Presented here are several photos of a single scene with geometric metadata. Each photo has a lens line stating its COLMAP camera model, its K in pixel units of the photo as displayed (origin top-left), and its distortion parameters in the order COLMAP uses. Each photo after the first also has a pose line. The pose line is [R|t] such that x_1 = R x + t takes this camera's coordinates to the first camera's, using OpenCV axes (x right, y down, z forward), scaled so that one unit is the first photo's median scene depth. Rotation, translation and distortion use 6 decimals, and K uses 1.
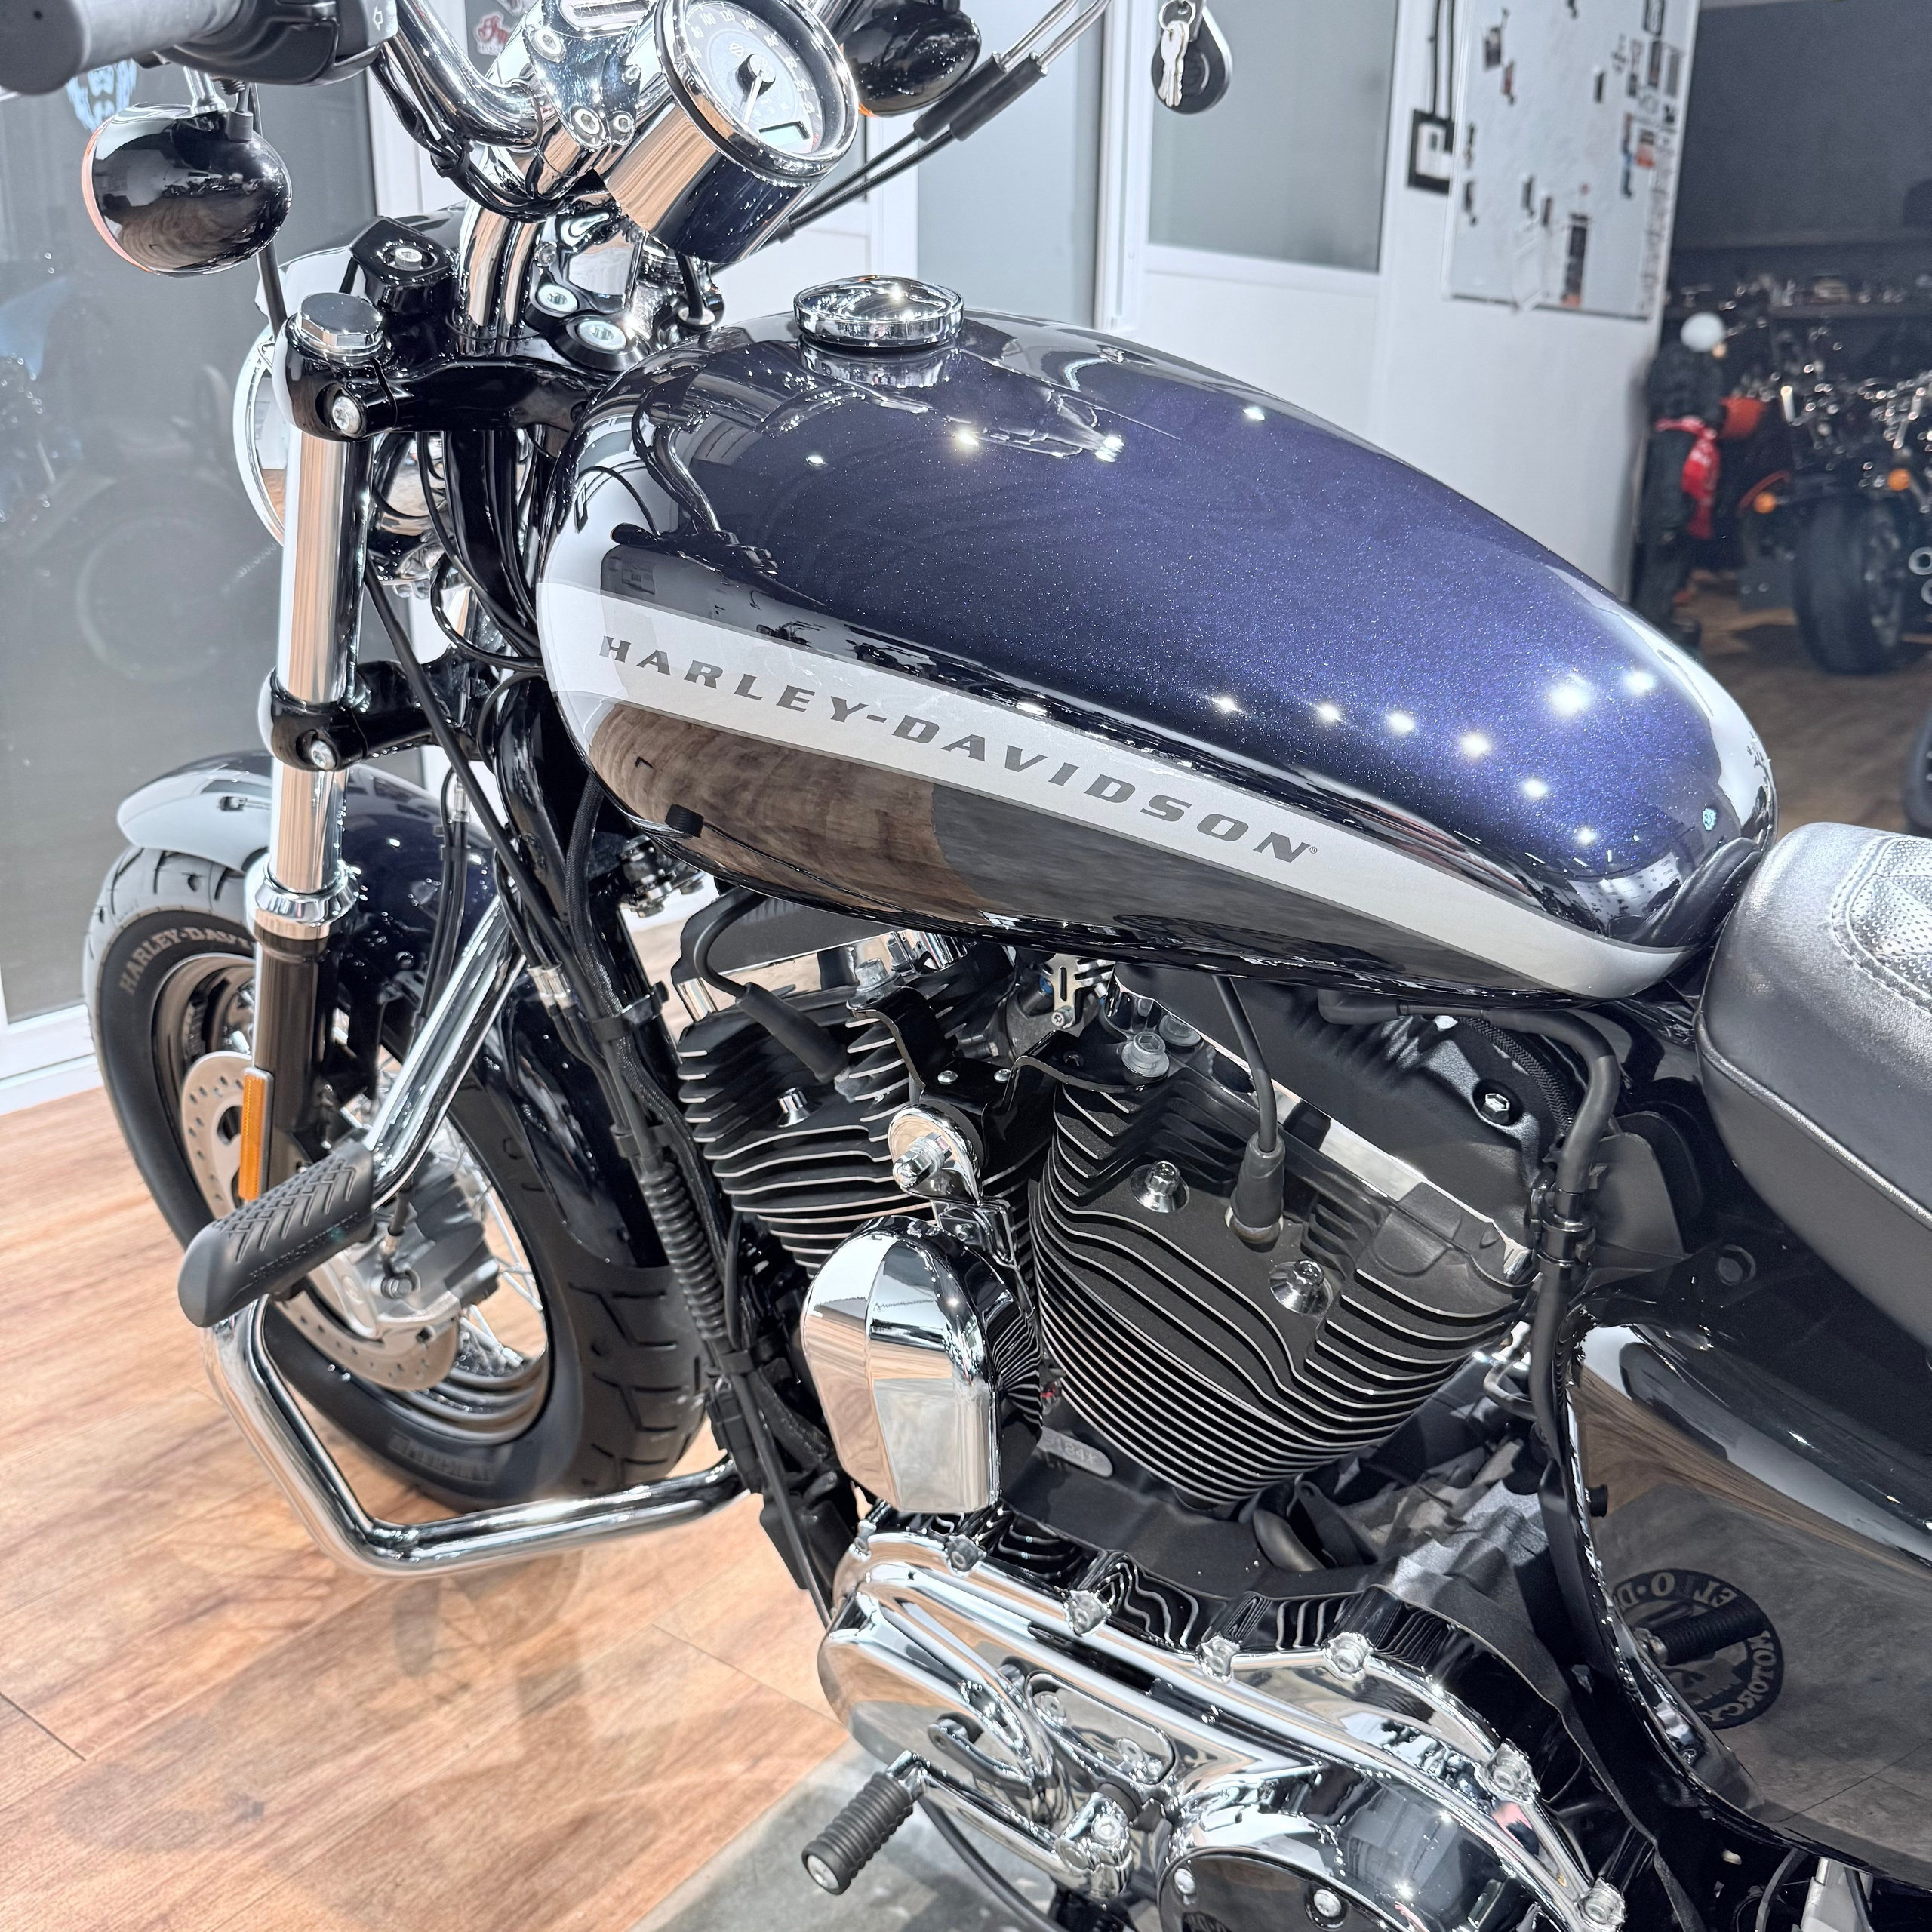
lens RADIAL K [[1850.9, 0, 930.0], [0, 1850.9, 940.0], [0, 0, 1]] dist [-0.013418, -0.011976]
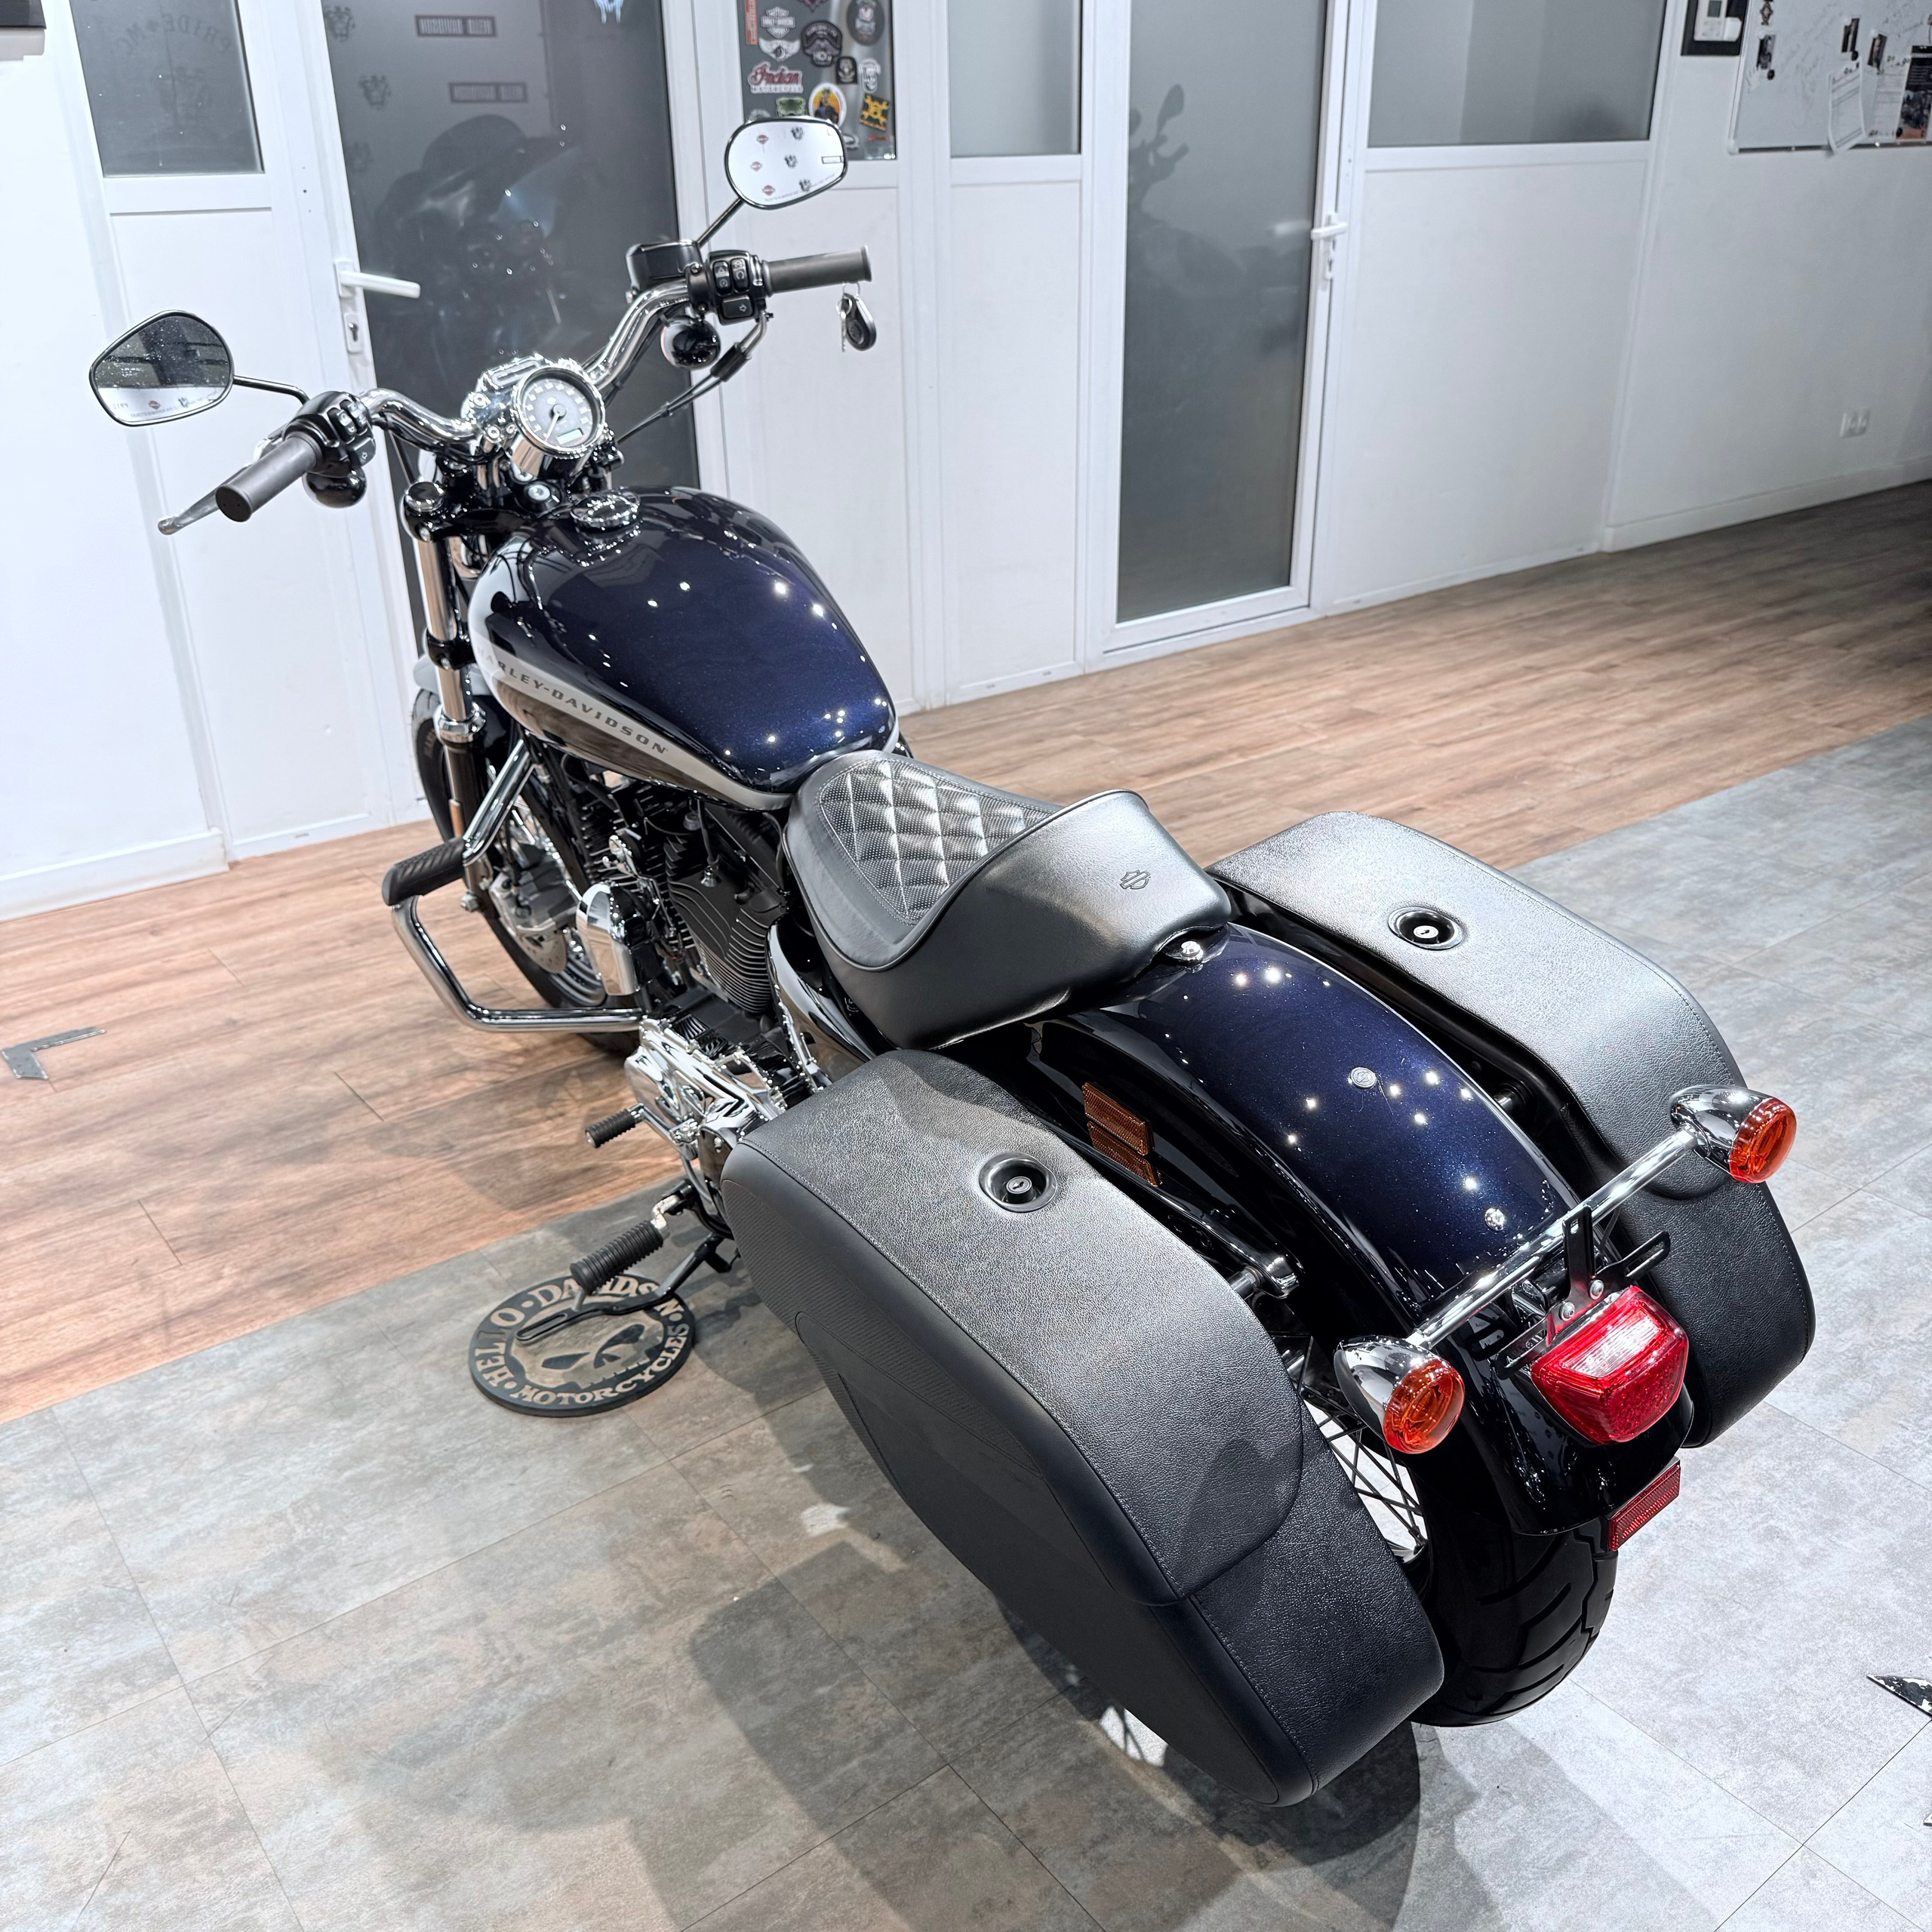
lens RADIAL K [[1788.6, 0, 956.3], [0, 1788.6, 959.5], [0, 0, 1]] dist [0.083325, -0.092493]
pose [[0.961849, 0.092898, -0.257324, 0.645041], [-0.055672, 0.987365, 0.148358, -0.078109], [0.267855, -0.128372, 0.954869, -0.731925]]
